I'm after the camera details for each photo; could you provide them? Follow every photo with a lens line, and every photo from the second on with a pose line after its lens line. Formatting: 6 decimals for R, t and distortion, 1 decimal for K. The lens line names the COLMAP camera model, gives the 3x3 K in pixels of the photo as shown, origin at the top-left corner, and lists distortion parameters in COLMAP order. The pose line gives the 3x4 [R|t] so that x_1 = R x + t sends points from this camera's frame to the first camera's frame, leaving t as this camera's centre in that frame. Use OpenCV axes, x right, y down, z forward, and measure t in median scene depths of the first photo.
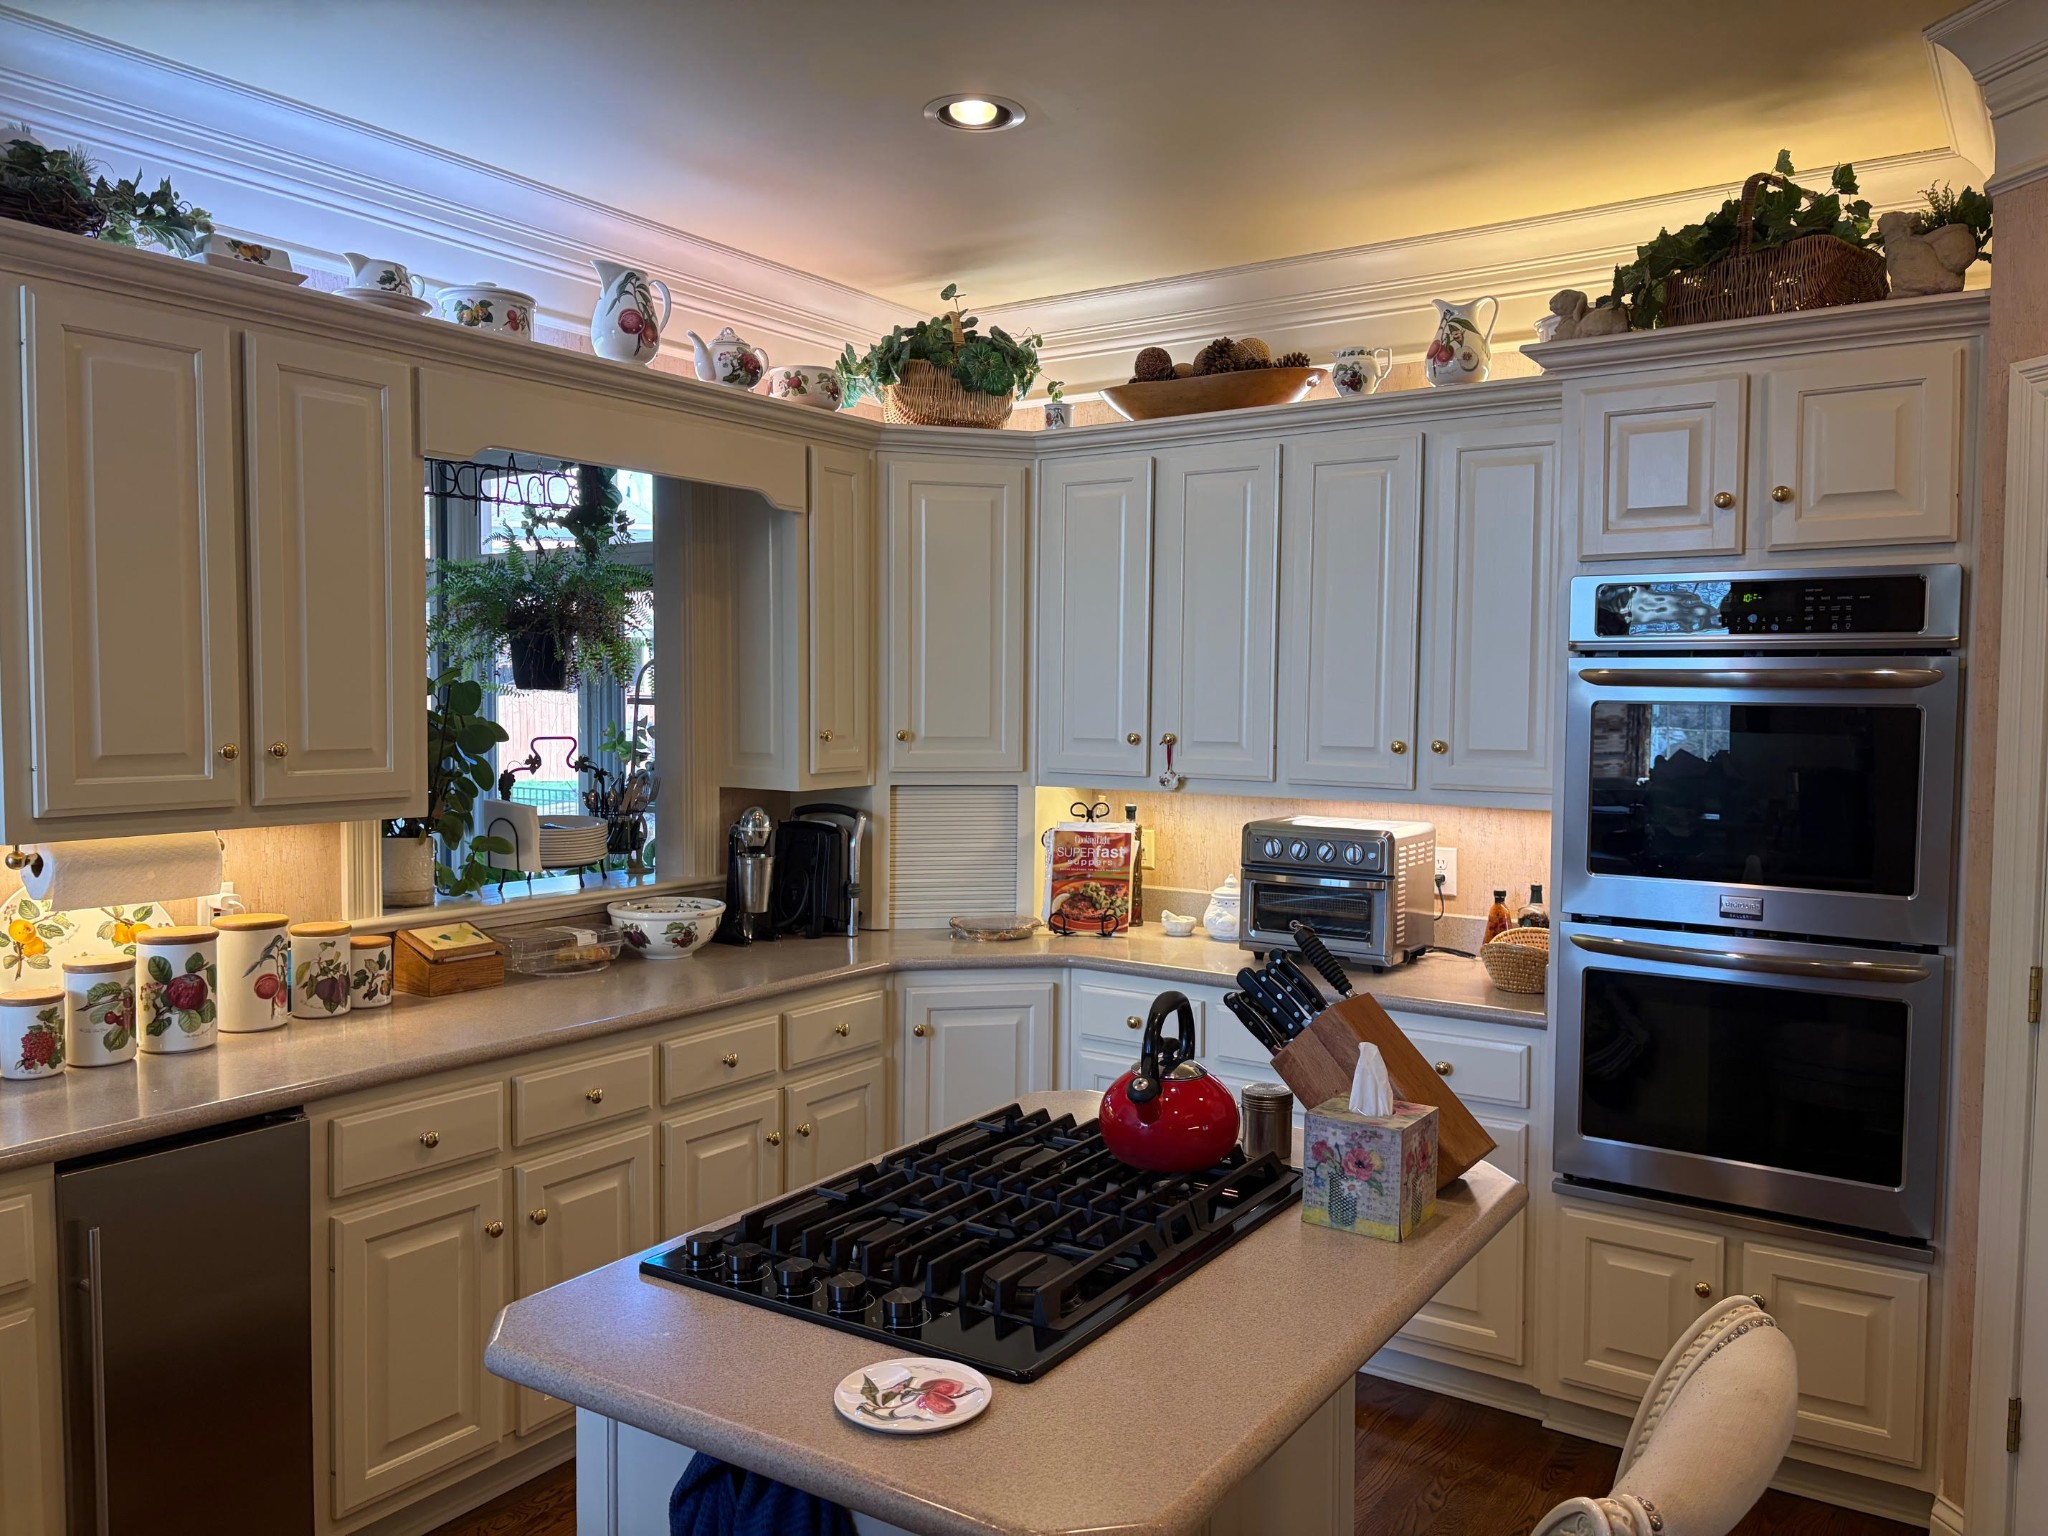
lens RADIAL K [[1545.8, 0, 1057.2], [0, 1545.8, 774.4], [0, 0, 1]] dist [0.055264, -0.063482]
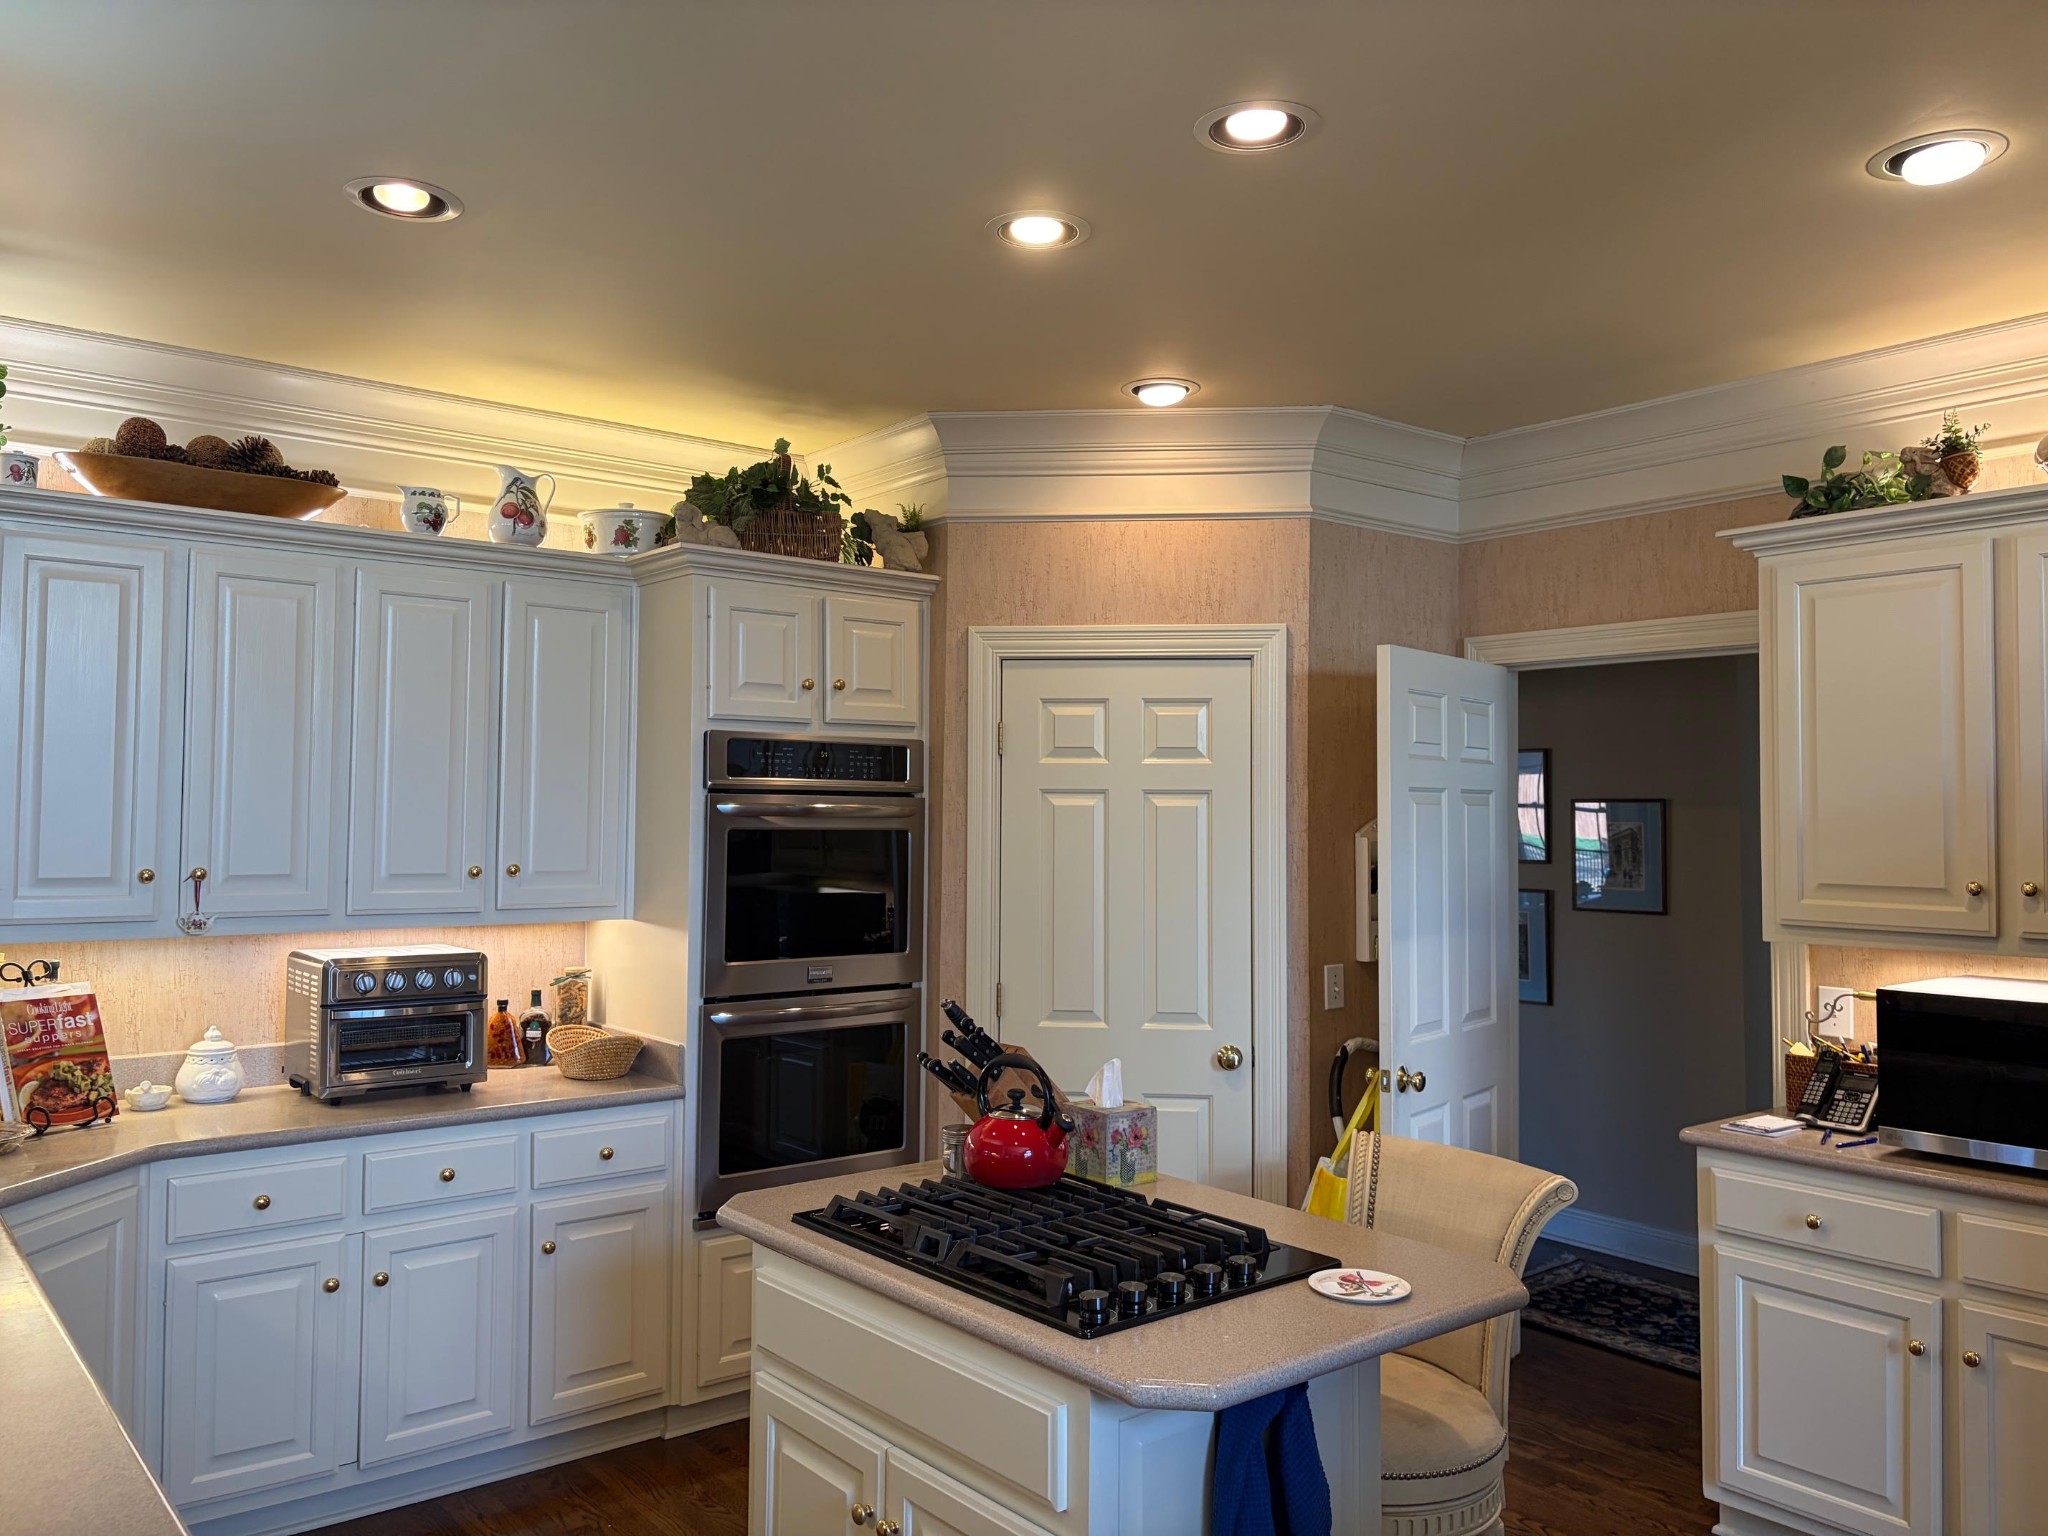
lens RADIAL K [[1545.8, 0, 997.9], [0, 1545.8, 764.2], [0, 0, 1]] dist [0.055264, -0.063482]
pose [[0.304325, 0.026271, 0.952206, -0.676304], [0.045698, 0.998066, -0.042141, -0.029695], [-0.951471, 0.056339, 0.302536, 0.334271]]
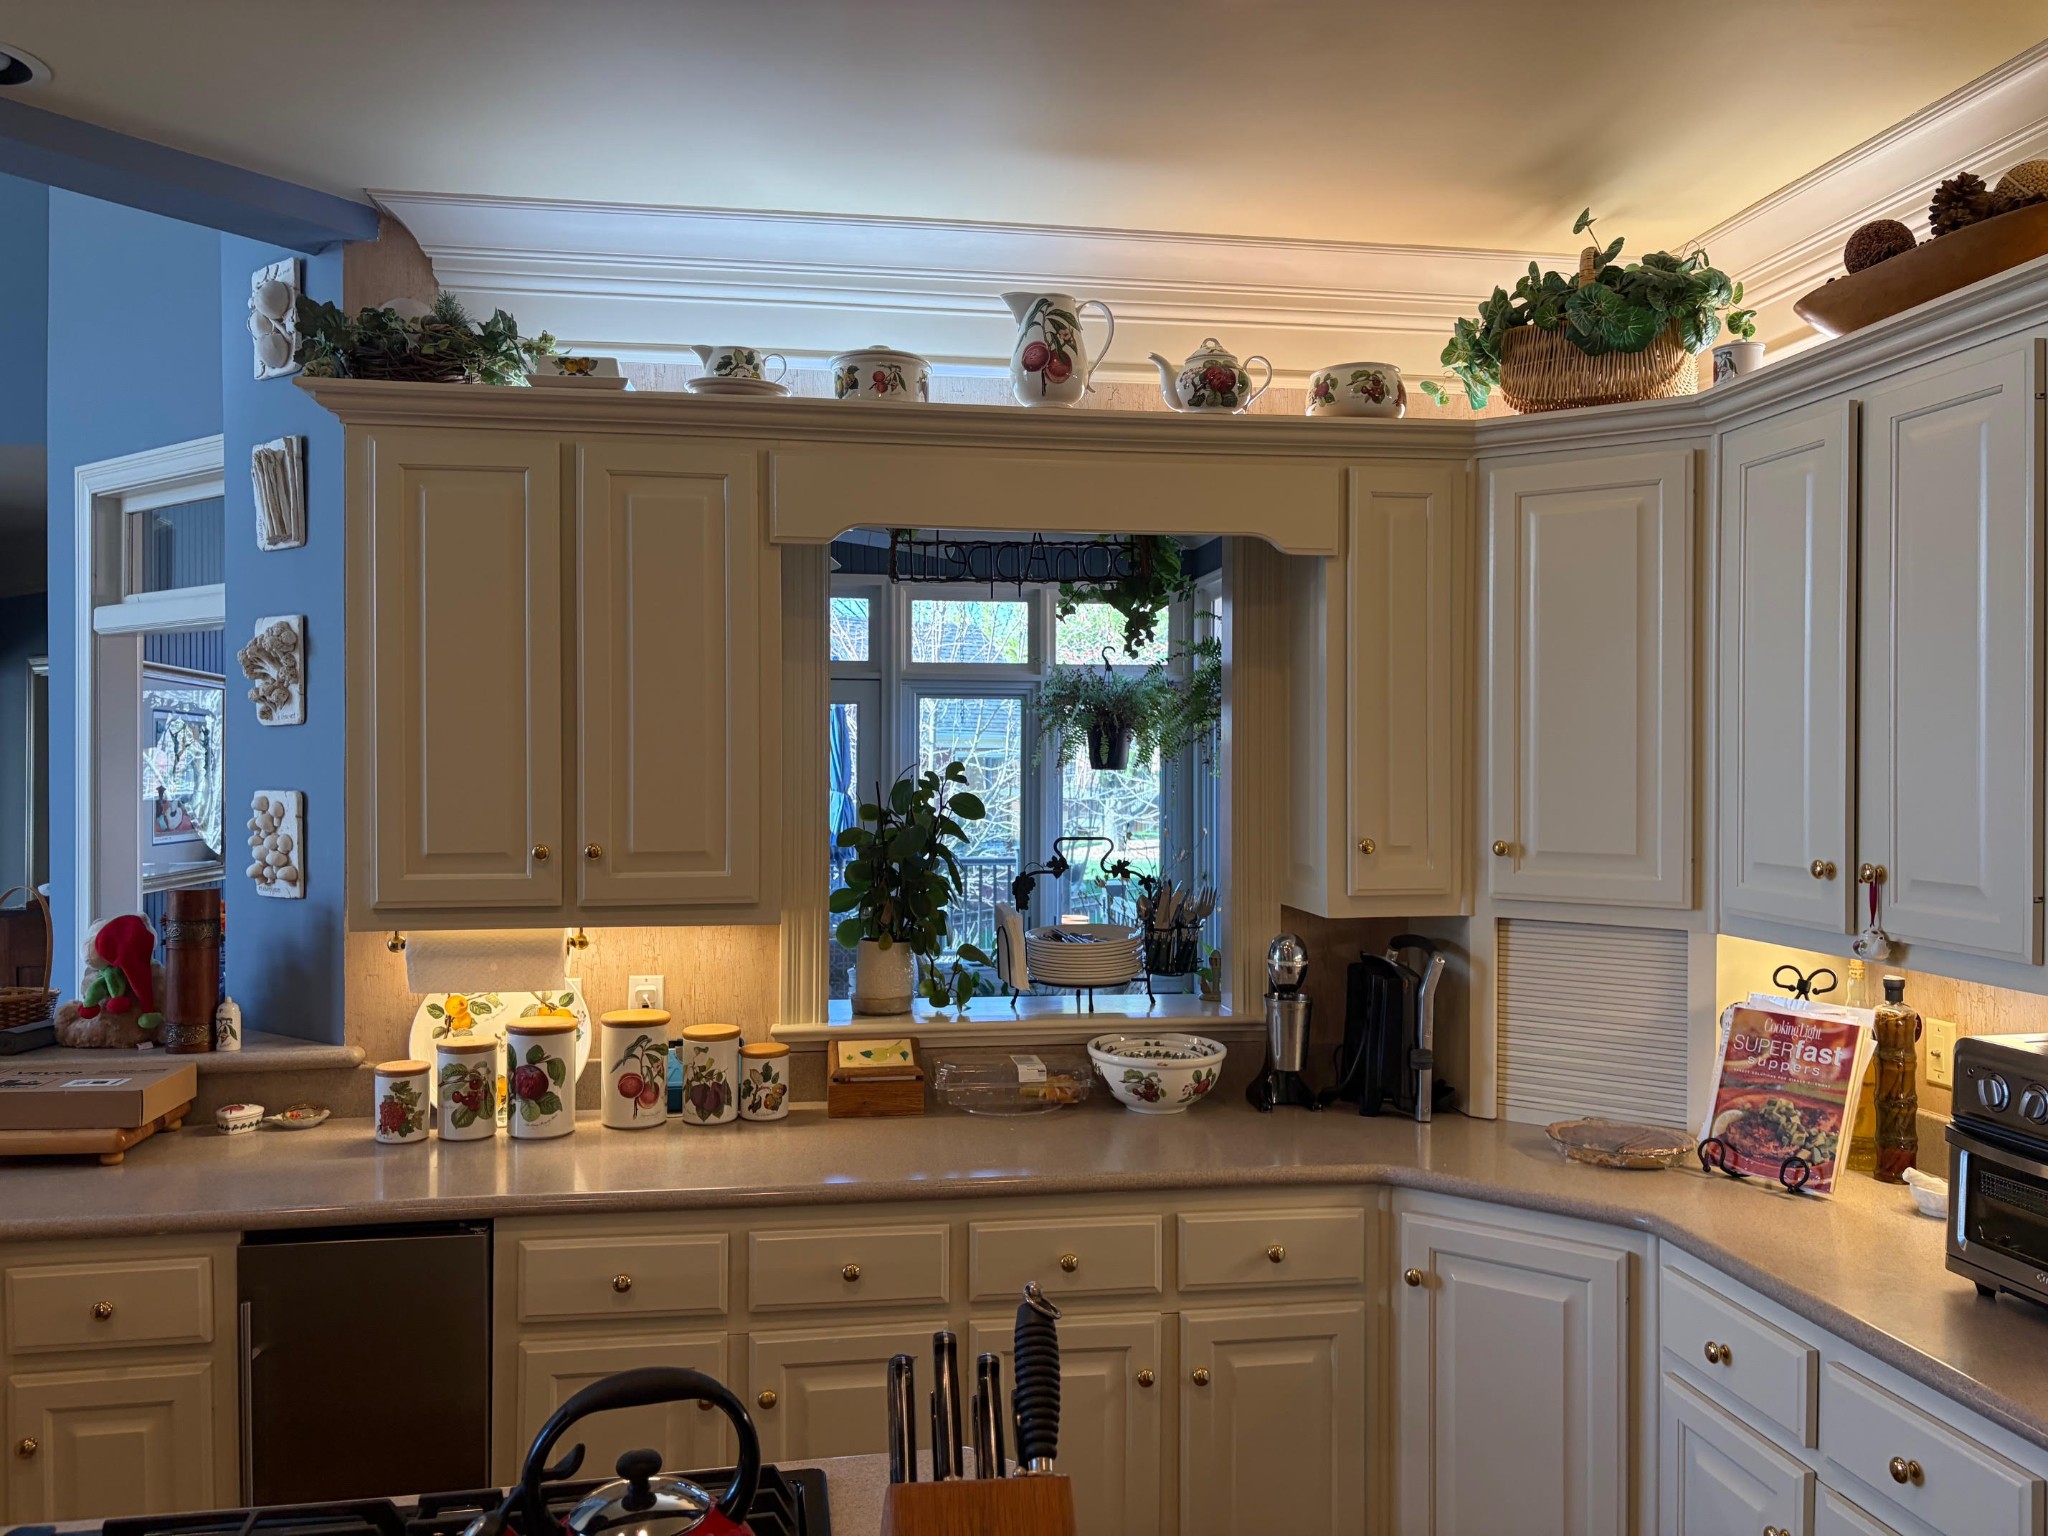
lens RADIAL K [[1545.8, 0, 1016.3], [0, 1545.8, 772.8], [0, 0, 1]] dist [0.055264, -0.063482]
pose [[0.674173, 0.000948, -0.738573, 0.314260], [-0.036480, 0.998821, -0.032017, -0.033024], [0.737672, 0.048528, 0.673413, 0.393674]]
